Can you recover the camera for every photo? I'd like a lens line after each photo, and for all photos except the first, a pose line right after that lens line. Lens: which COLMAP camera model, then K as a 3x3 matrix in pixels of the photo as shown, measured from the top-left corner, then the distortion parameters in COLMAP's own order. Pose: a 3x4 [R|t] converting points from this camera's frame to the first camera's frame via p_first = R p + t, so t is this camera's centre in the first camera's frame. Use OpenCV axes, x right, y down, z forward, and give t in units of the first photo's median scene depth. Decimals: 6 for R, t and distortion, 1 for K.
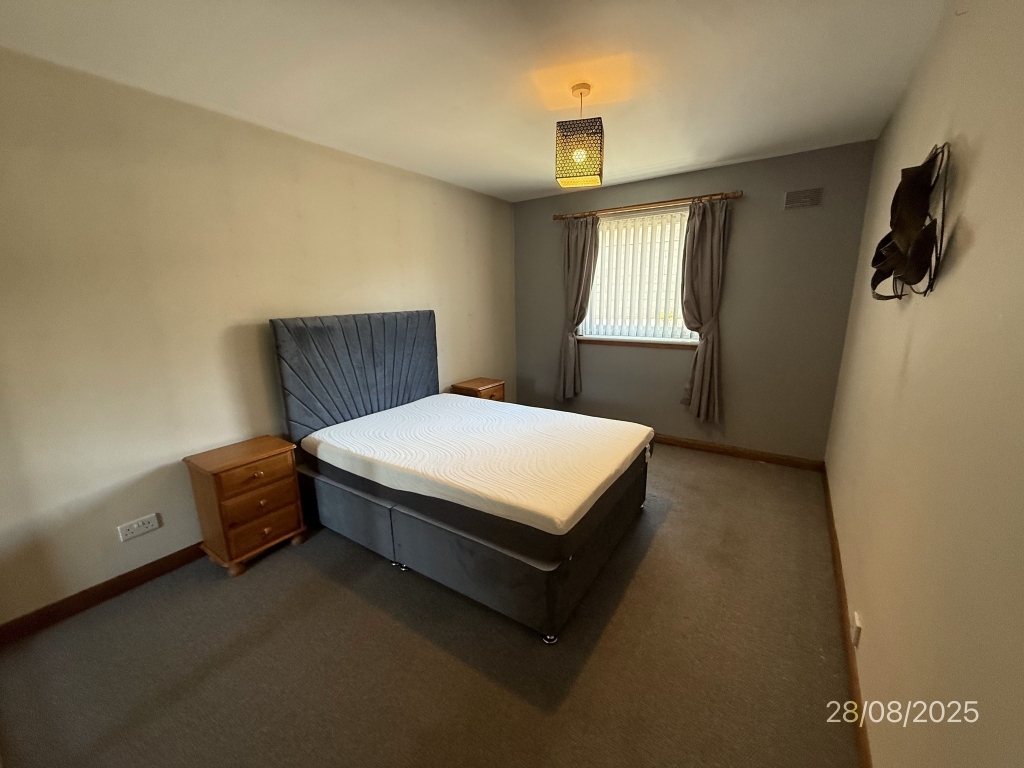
lens RADIAL K [[404.7, 0, 510.3], [0, 404.7, 383.8], [0, 0, 1]] dist [-0.000989, -0.000091]
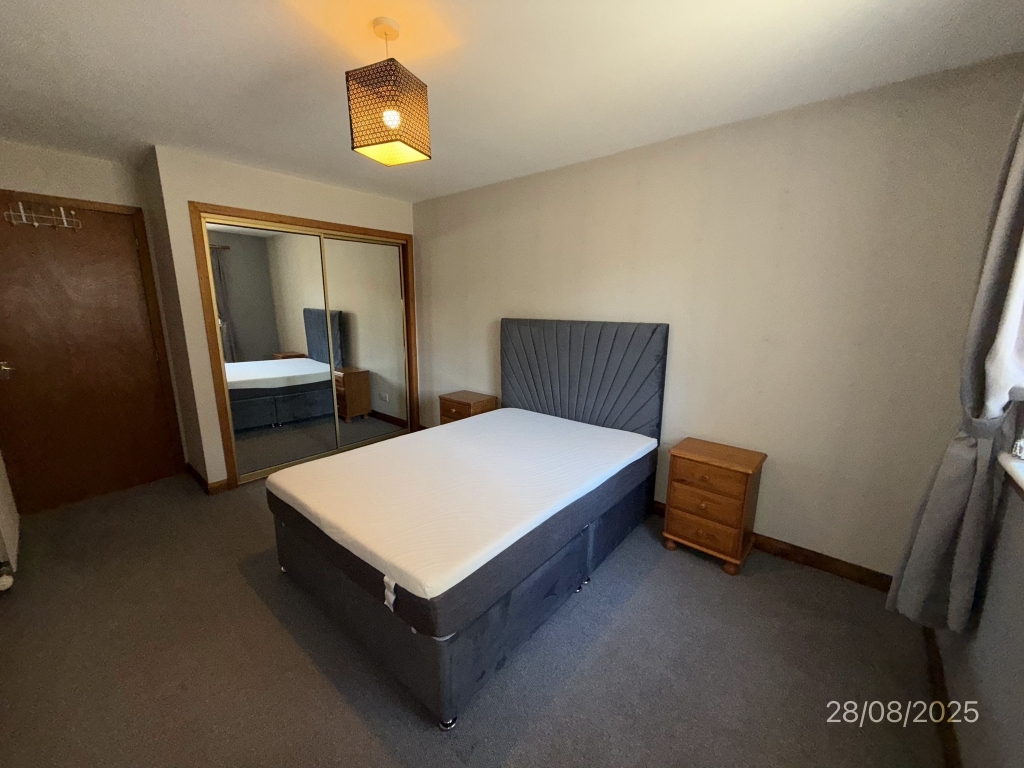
lens RADIAL K [[404.7, 0, 510.3], [0, 404.7, 383.8], [0, 0, 1]] dist [-0.000989, -0.000091]
pose [[-0.117509, 0.208698, -0.970895, 0.339702], [-0.212479, 0.949744, 0.229868, -0.115928], [0.970074, 0.233306, -0.067260, 0.500013]]
